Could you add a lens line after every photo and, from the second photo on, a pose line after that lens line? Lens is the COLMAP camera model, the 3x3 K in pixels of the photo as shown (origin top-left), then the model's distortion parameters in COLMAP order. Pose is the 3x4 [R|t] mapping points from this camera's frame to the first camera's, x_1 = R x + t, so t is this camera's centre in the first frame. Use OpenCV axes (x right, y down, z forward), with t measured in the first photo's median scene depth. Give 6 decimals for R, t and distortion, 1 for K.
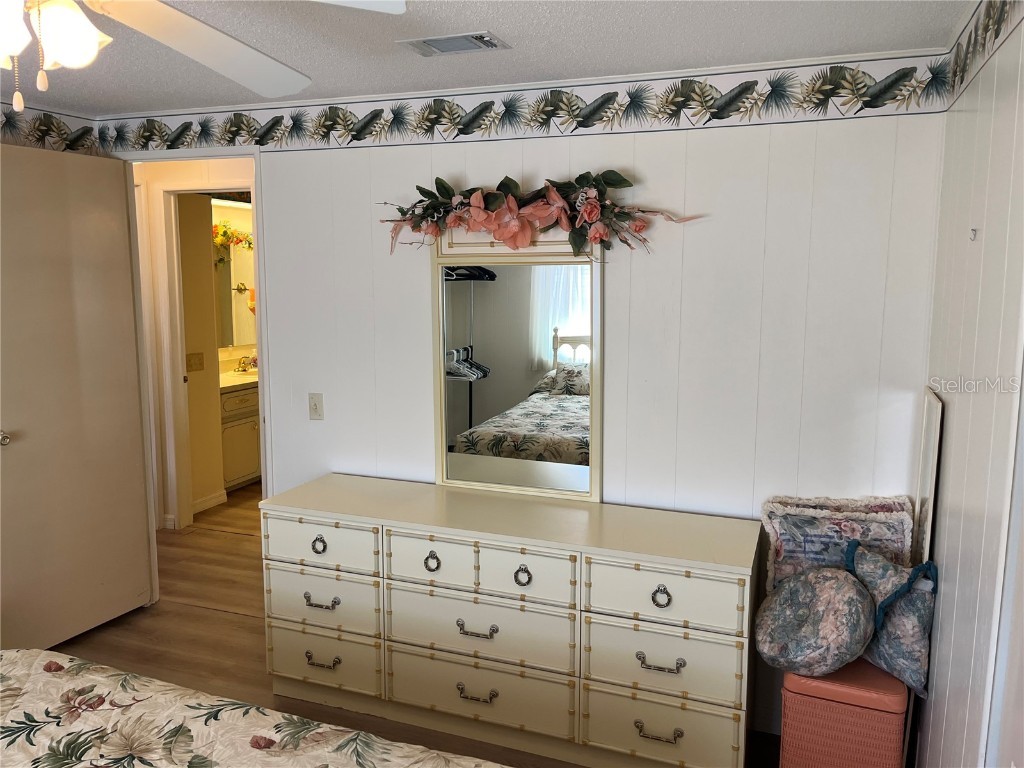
lens RADIAL K [[775.5, 0, 461.7], [0, 775.5, 371.9], [0, 0, 1]] dist [0.068508, -0.091779]
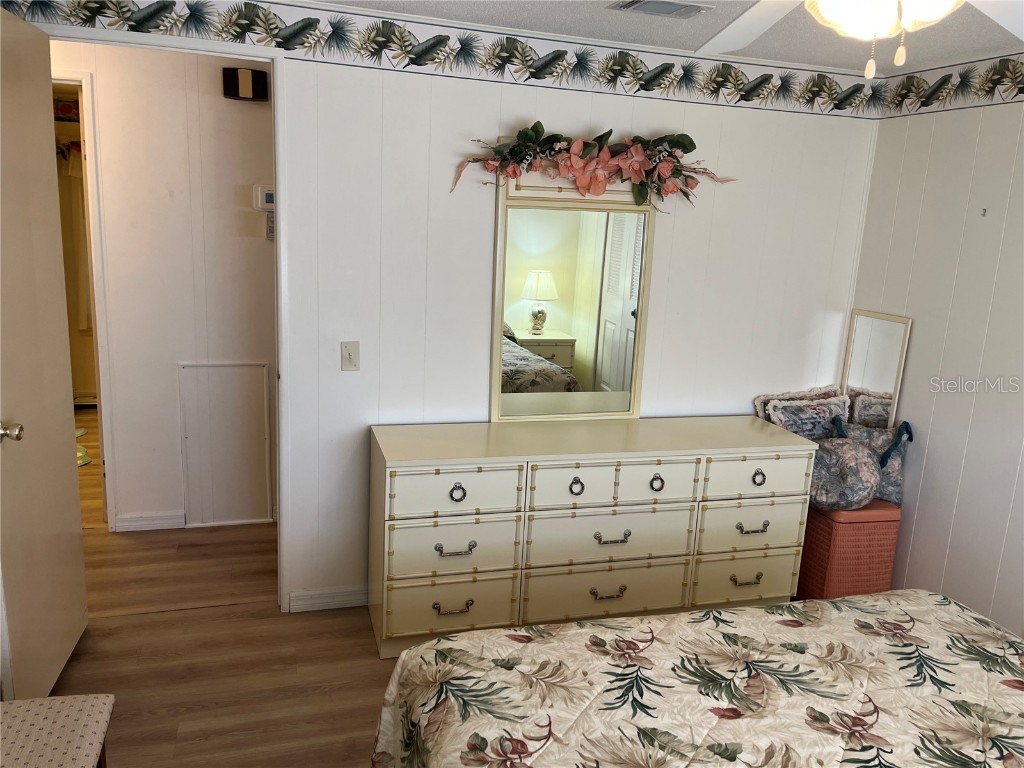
lens RADIAL K [[775.5, 0, 517.2], [0, 775.5, 381.8], [0, 0, 1]] dist [0.068508, -0.091779]
pose [[0.792159, -0.089149, 0.603769, -0.757618], [0.033472, 0.994131, 0.102871, -0.017033], [-0.609397, -0.061281, 0.790494, 0.202792]]
